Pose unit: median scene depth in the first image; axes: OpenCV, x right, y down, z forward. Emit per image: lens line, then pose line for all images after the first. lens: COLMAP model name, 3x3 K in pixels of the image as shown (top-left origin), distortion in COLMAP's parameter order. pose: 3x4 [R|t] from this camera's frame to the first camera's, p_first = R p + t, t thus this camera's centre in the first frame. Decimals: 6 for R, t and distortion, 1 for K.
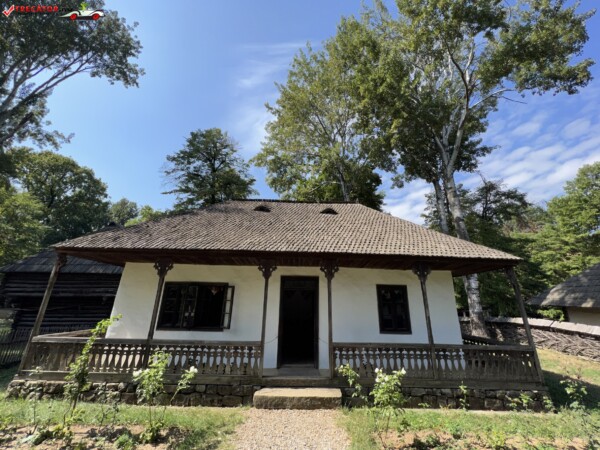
lens RADIAL K [[241.2, 0, 299.8], [0, 241.2, 225.5], [0, 0, 1]] dist [-0.005276, 0.001575]
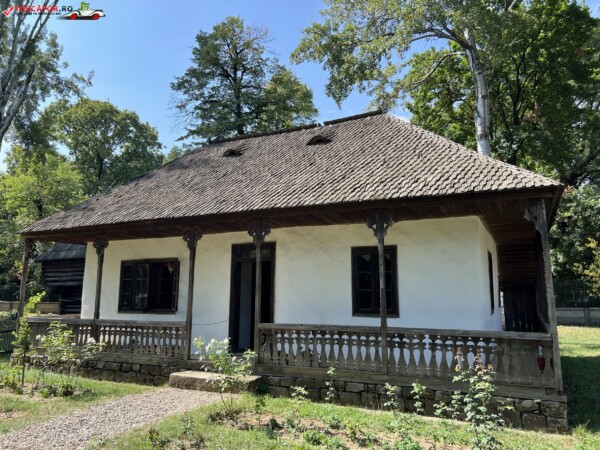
lens RADIAL K [[453.9, 0, 301.5], [0, 453.9, 223.8], [0, 0, 1]] dist [0.044457, -0.049448]
pose [[0.889883, -0.091155, -0.446989, 0.785687], [0.162059, 0.979089, 0.122966, 0.004905], [0.426433, -0.181864, 0.886047, -0.165497]]
